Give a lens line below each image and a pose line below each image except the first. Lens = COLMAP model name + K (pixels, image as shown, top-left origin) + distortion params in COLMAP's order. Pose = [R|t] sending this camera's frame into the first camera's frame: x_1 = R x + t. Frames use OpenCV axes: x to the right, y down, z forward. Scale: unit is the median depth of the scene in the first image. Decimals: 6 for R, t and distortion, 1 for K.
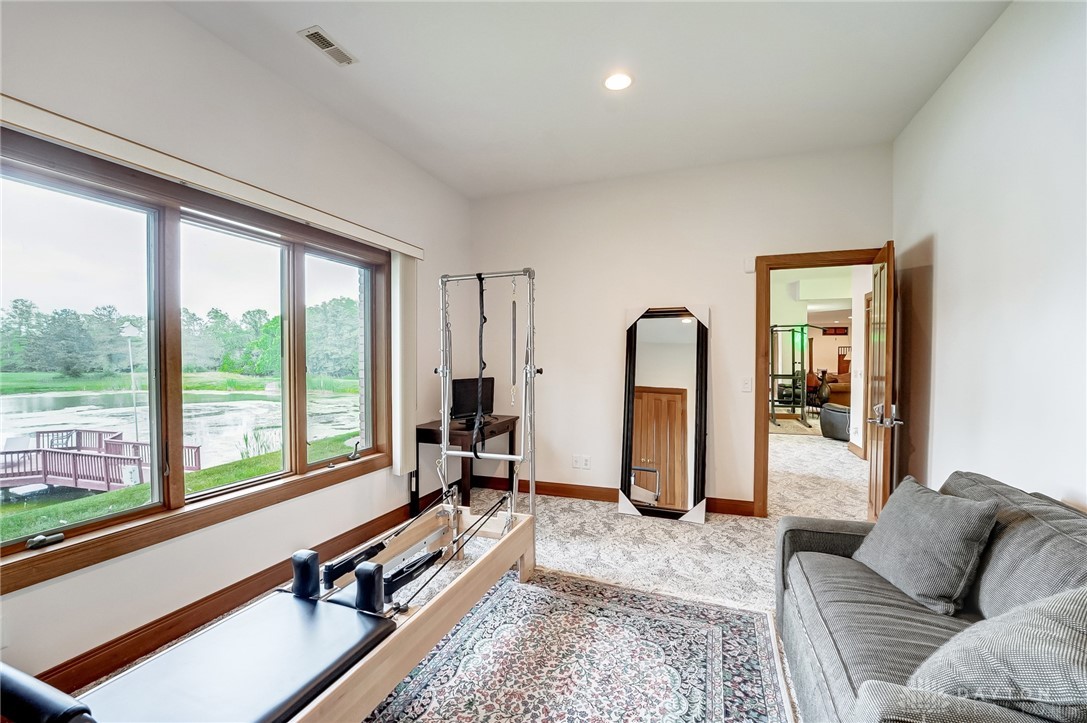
lens RADIAL K [[439.9, 0, 543.5], [0, 439.9, 361.5], [0, 0, 1]] dist [-0.001073, -0.000063]
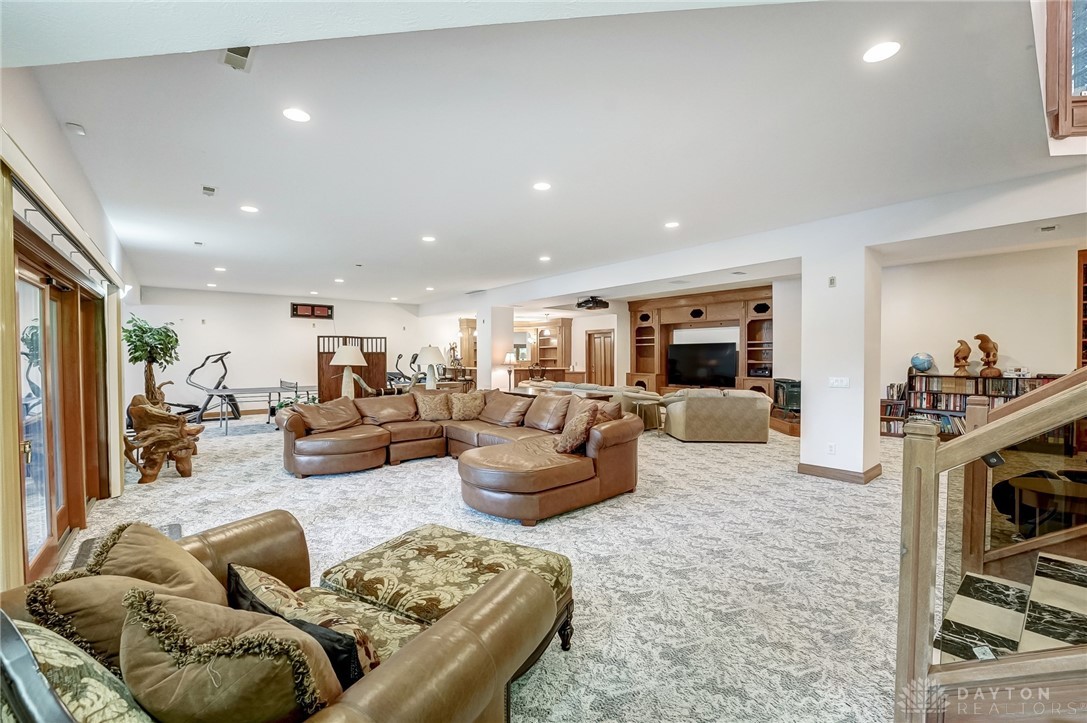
lens RADIAL K [[439.9, 0, 543.5], [0, 439.9, 361.5], [0, 0, 1]] dist [-0.001073, -0.000063]
pose [[0.487342, -0.020558, 0.872969, 0.312013], [0.019221, 0.999733, 0.012813, -0.005616], [-0.872999, 0.010535, 0.487607, 0.463725]]
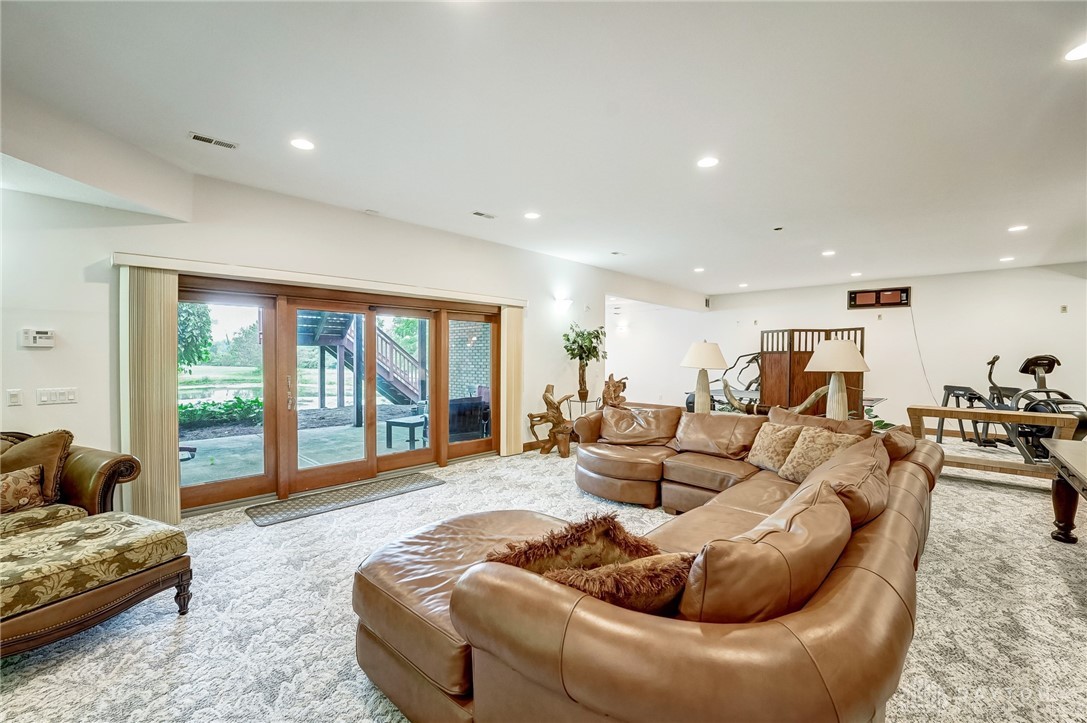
lens RADIAL K [[453.0, 0, 543.5], [0, 453.0, 361.5], [0, 0, 1]] dist [-0.017222, -0.000055]
pose [[0.928220, 0.008152, -0.371942, 0.525760], [-0.009549, 0.999953, -0.001913, -0.003993], [0.371908, 0.005328, 0.928254, 0.478062]]
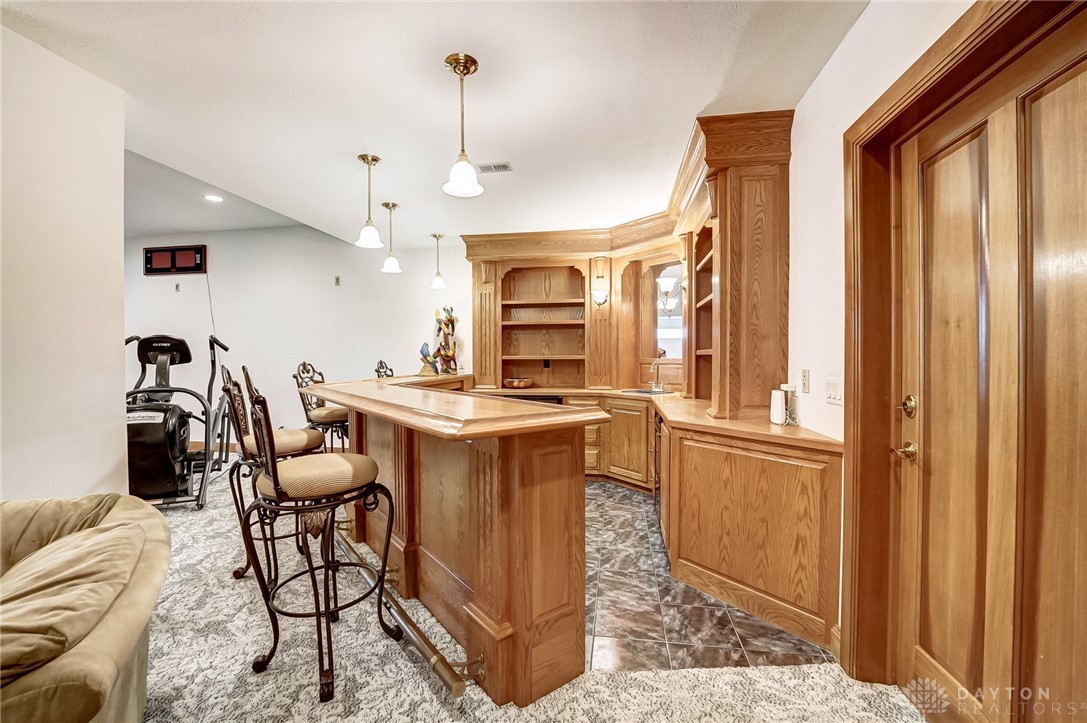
lens RADIAL K [[439.9, 0, 543.5], [0, 439.9, 361.5], [0, 0, 1]] dist [-0.001073, -0.000063]
pose [[0.980676, -0.004131, 0.195596, 0.845403], [0.006161, 0.999933, -0.009774, 0.001920], [-0.195542, 0.010790, 0.980636, 0.670467]]
